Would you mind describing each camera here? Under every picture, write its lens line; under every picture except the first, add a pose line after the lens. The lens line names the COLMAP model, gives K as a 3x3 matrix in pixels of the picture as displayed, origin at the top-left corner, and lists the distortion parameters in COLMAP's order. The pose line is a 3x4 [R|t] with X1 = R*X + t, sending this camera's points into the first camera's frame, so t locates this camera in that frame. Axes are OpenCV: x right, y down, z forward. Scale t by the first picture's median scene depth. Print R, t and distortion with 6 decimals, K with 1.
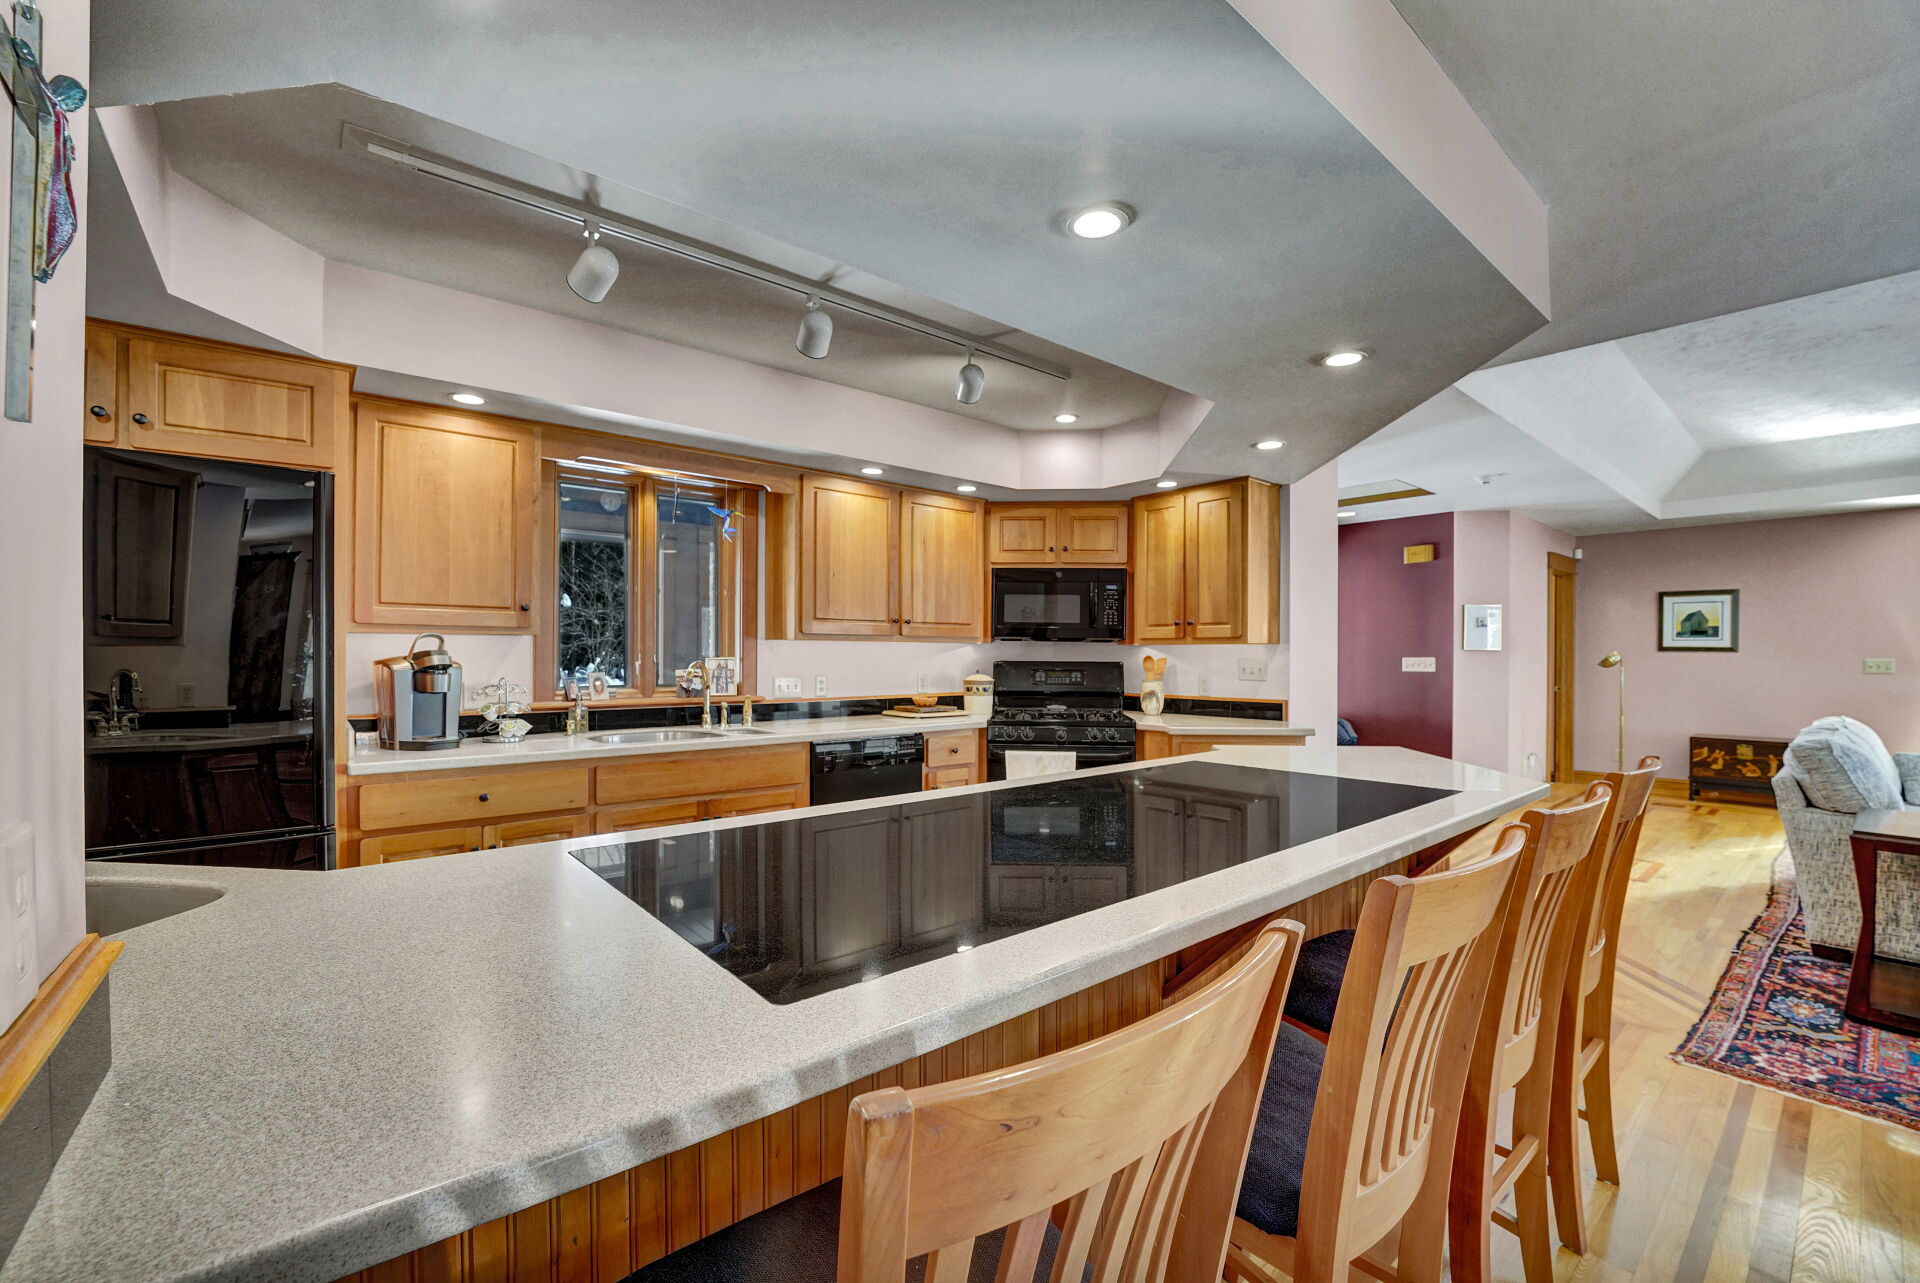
lens RADIAL K [[791.6, 0, 962.6], [0, 791.6, 657.2], [0, 0, 1]] dist [-0.028361, 0.002222]
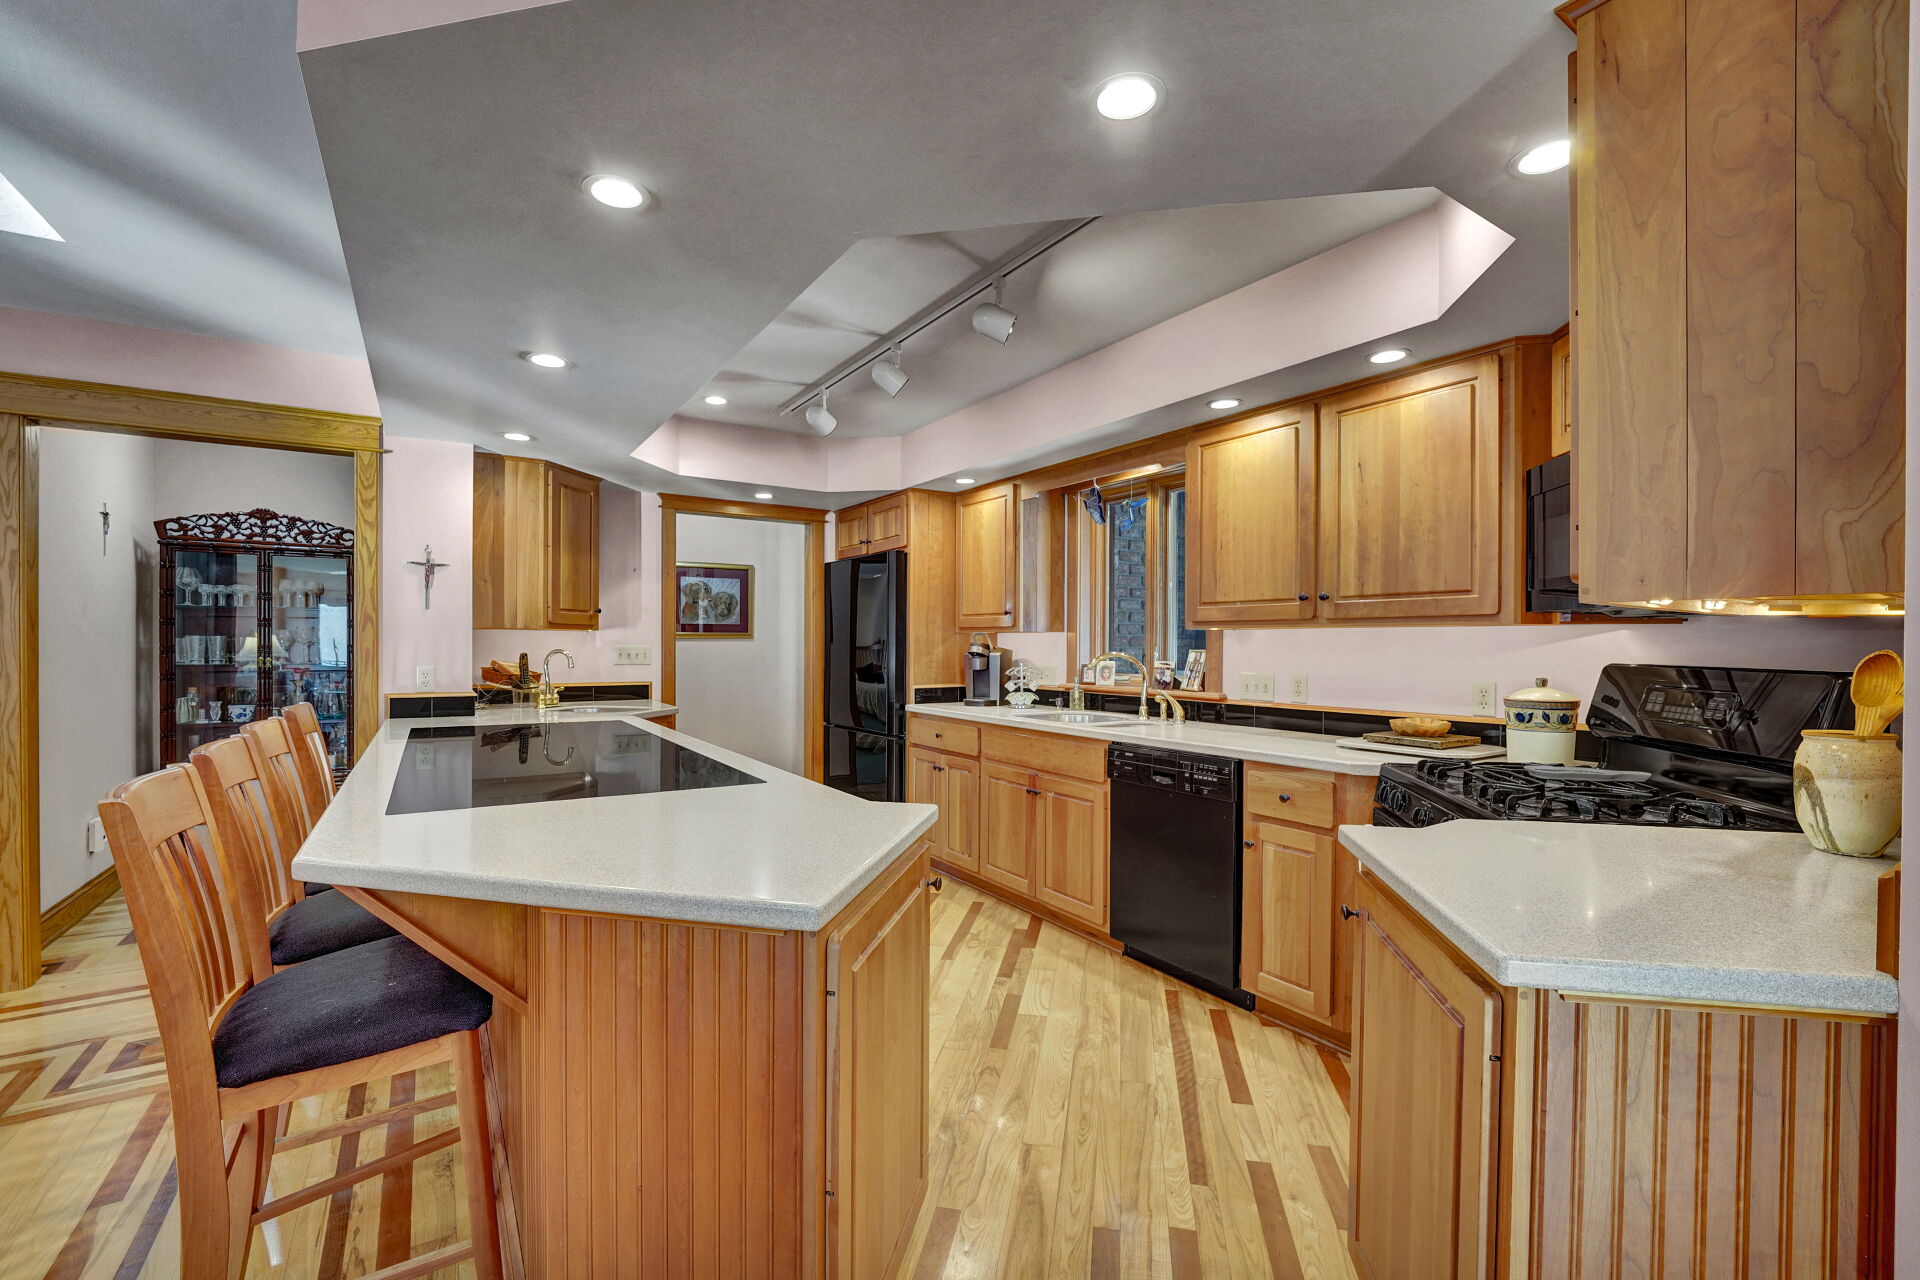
lens RADIAL K [[791.6, 0, 951.5], [0, 791.6, 648.2], [0, 0, 1]] dist [-0.028361, 0.002222]
pose [[-0.118459, 0.001739, -0.992957, 0.751553], [-0.009412, 0.999952, 0.002874, -0.001796], [0.992914, 0.009686, -0.118437, 0.933657]]
